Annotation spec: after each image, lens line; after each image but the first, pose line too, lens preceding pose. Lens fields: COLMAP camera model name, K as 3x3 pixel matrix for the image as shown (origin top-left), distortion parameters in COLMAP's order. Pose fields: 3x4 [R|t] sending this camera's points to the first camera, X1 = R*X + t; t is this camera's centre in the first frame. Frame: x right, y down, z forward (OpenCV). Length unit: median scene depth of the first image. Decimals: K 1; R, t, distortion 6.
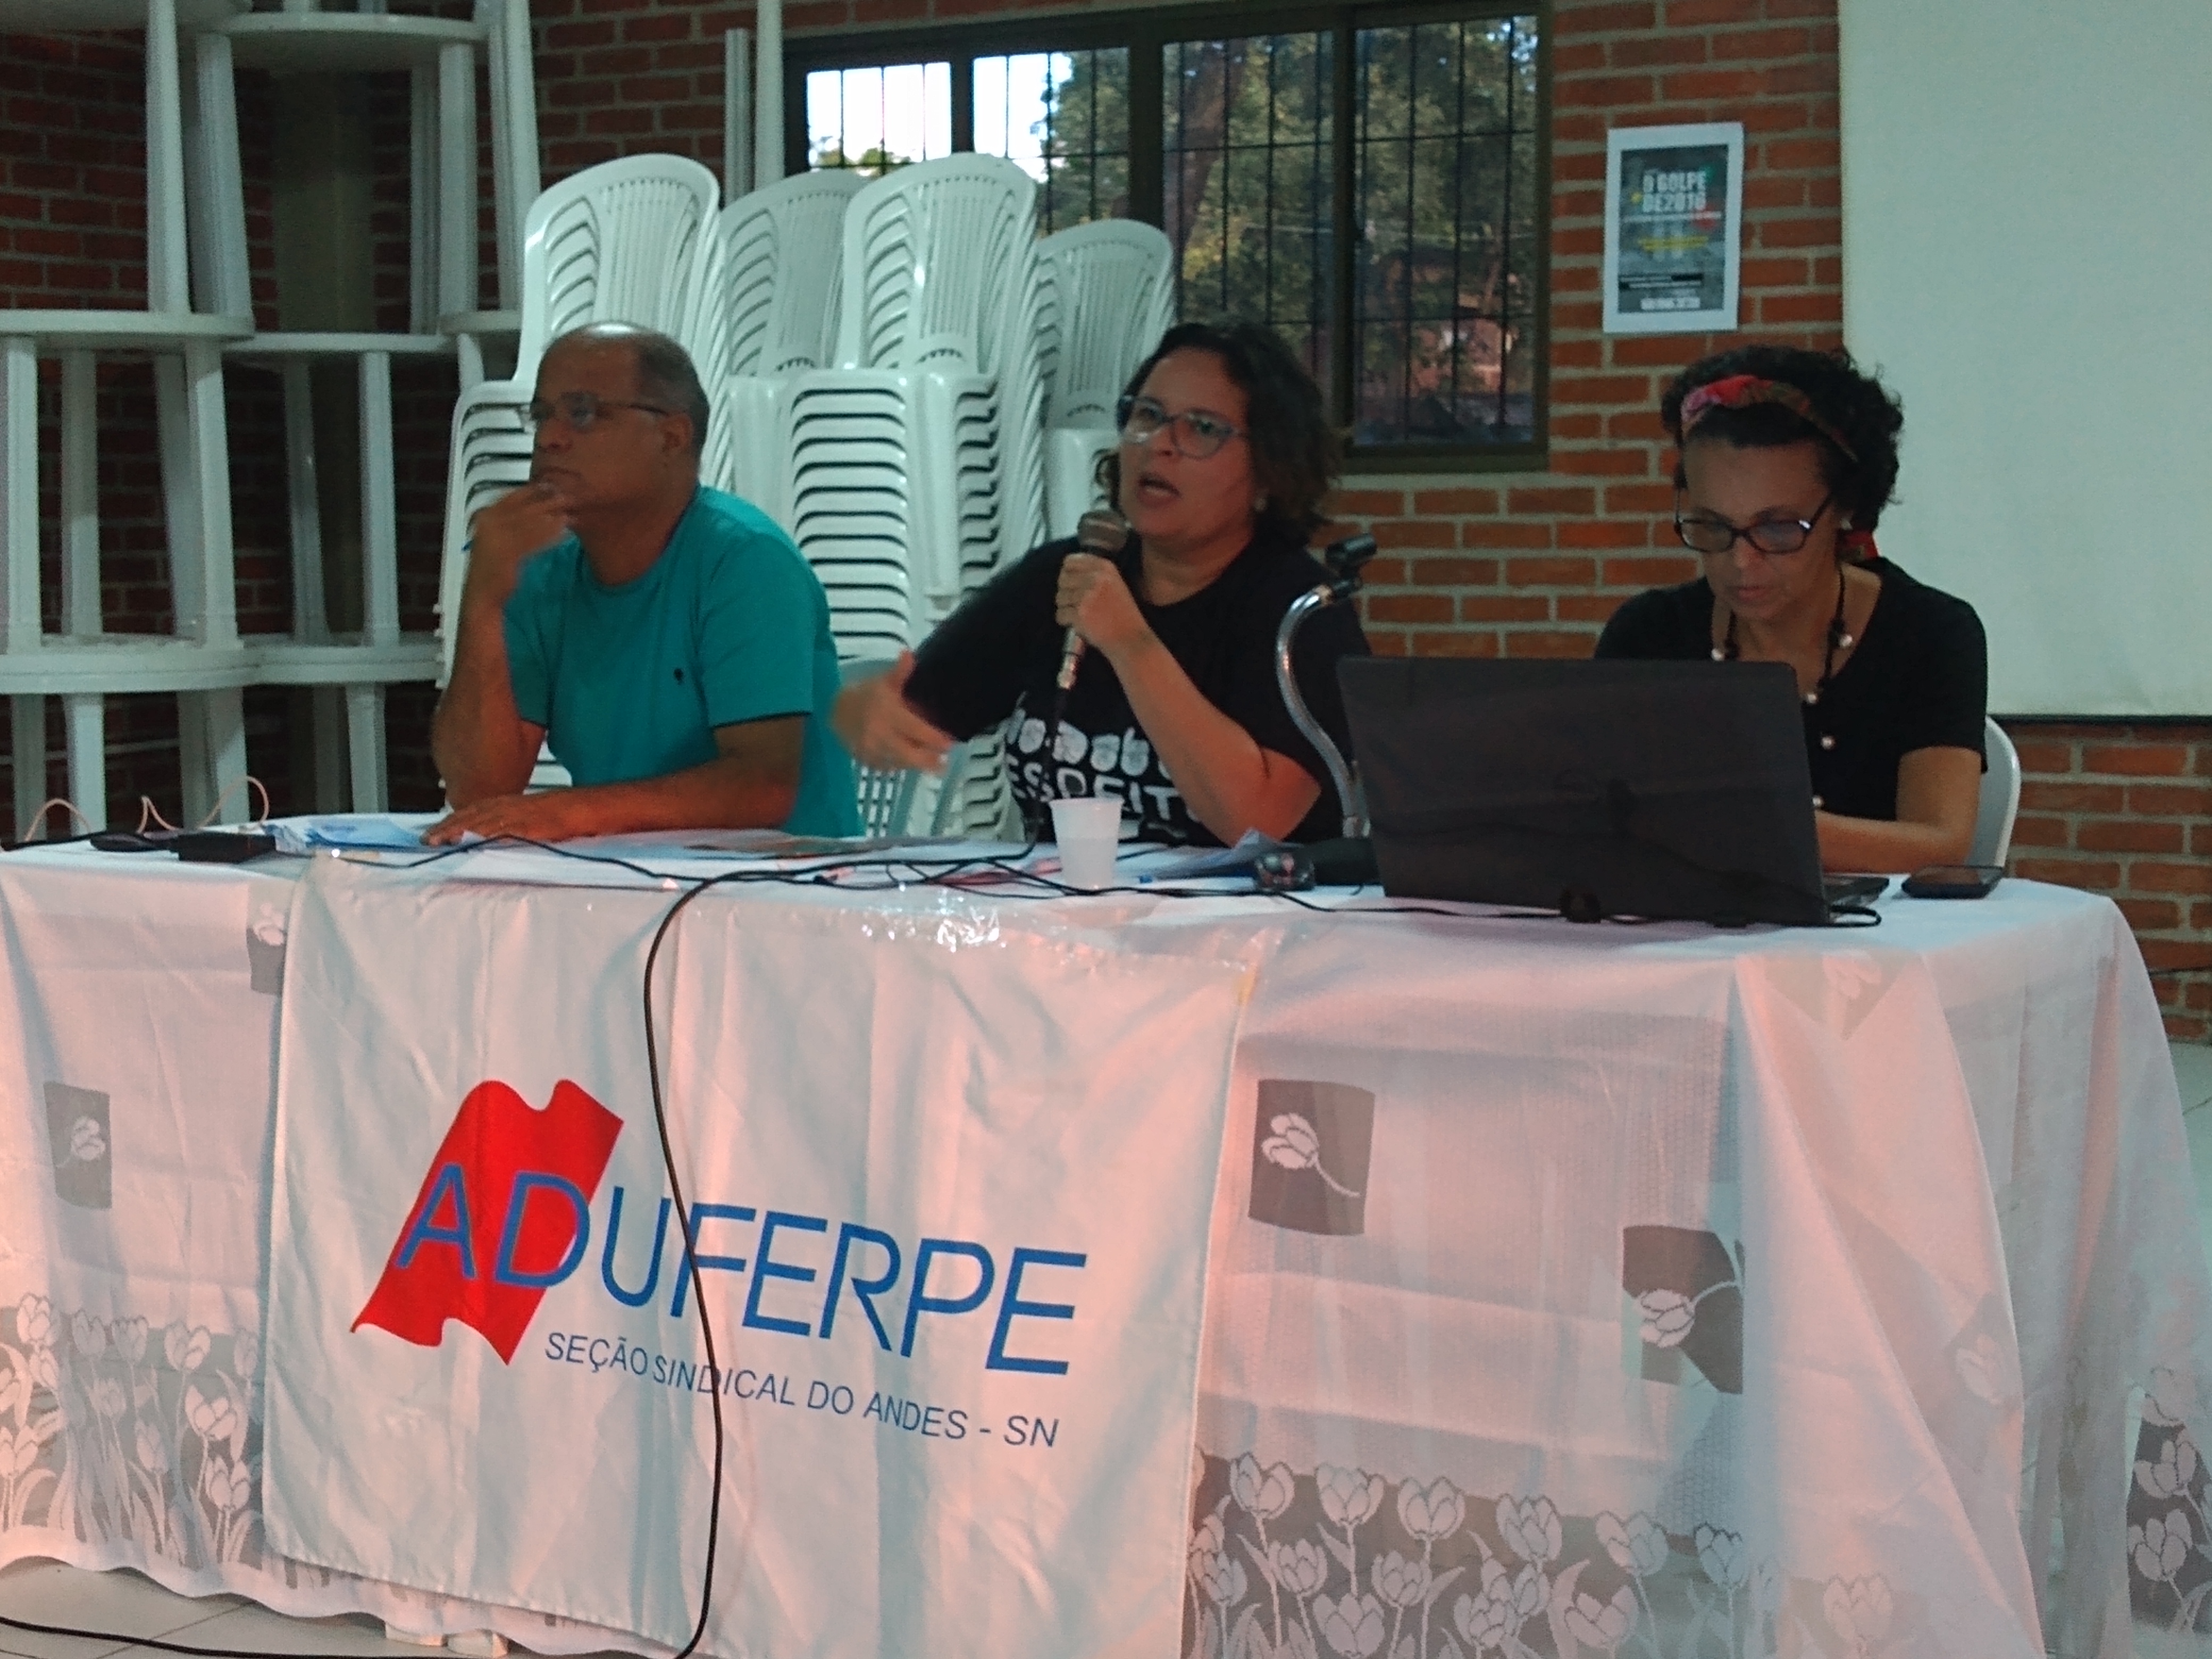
lens RADIAL K [[3565.0, 0, 1016.1], [0, 3565.0, 868.1], [0, 0, 1]] dist [0.033944, 0.000000]
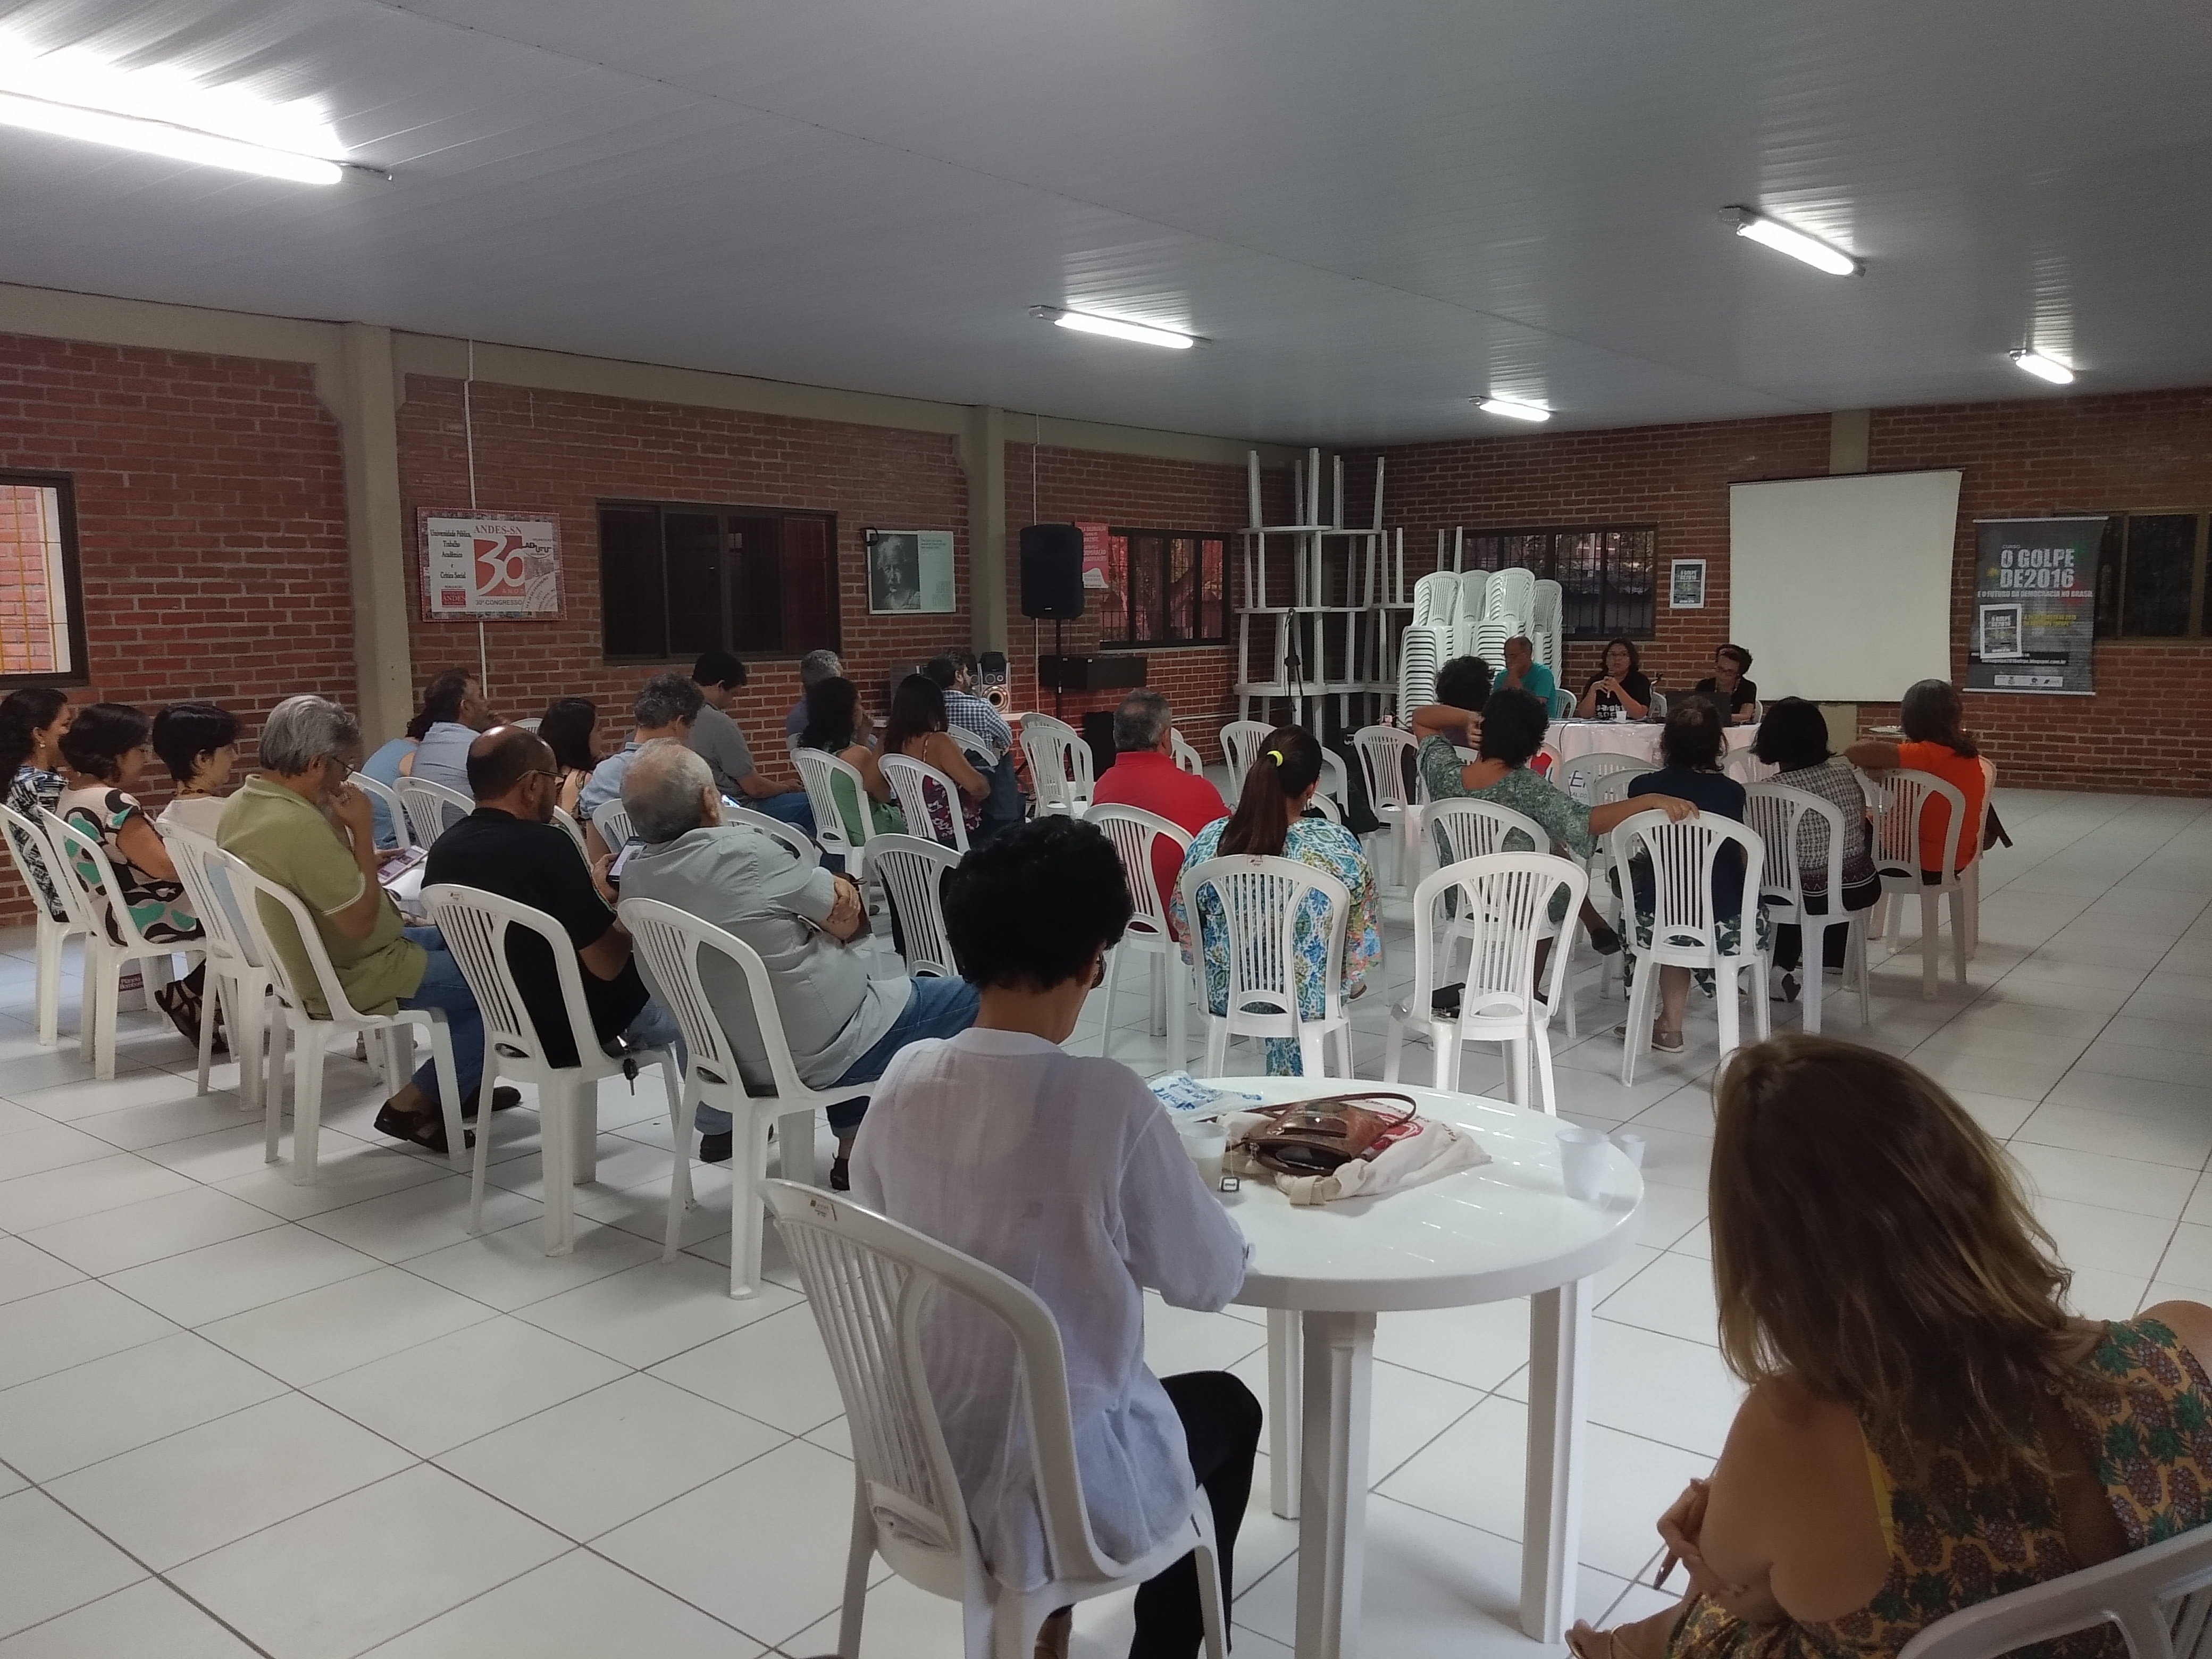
lens RADIAL K [[1756.6, 0, 1039.7], [0, 1756.6, 864.5], [0, 0, 1]] dist [0.061303, -0.084029]
pose [[0.978433, 0.024533, -0.205103, -0.123092], [-0.014616, 0.998656, 0.049729, 0.055389], [0.206047, -0.045659, 0.977476, -1.176302]]
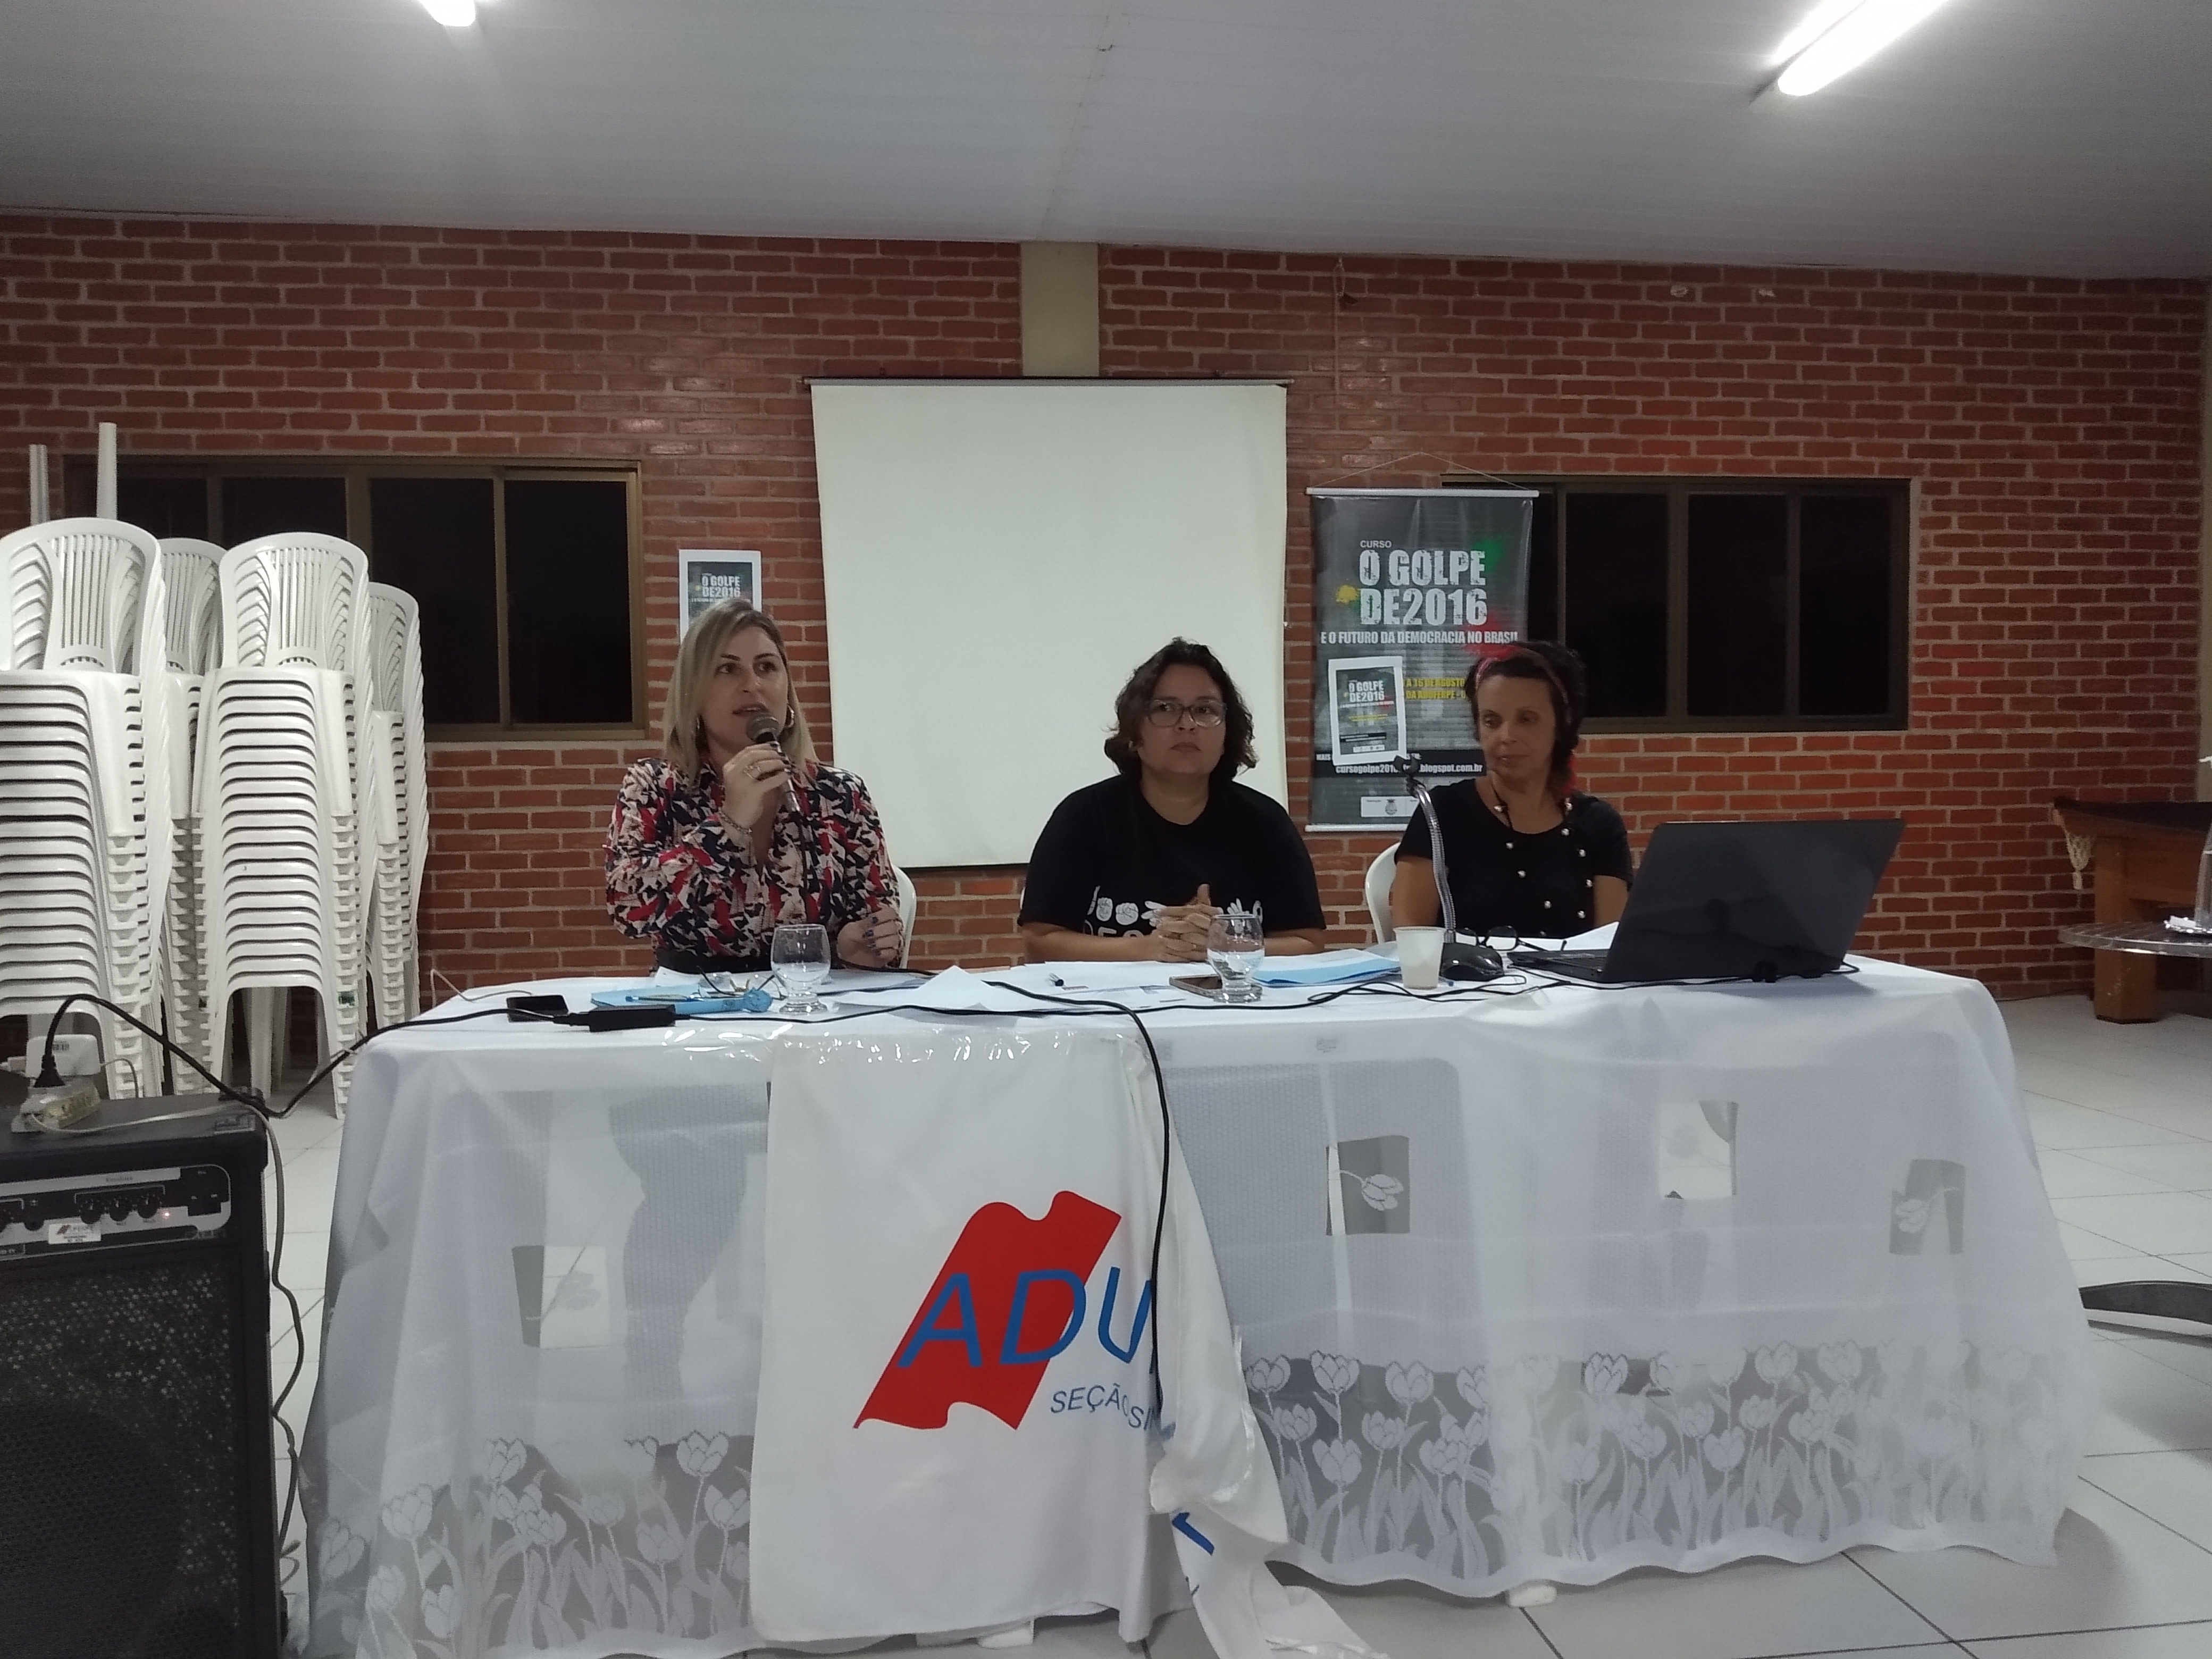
lens RADIAL K [[1756.6, 0, 1109.7], [0, 1756.6, 827.4], [0, 0, 1]] dist [0.061303, -0.084029]
pose [[0.812066, -0.025425, 0.583011, -0.176951], [0.063213, 0.997004, -0.044569, -0.015687], [-0.580132, 0.073046, 0.811241, 0.171165]]
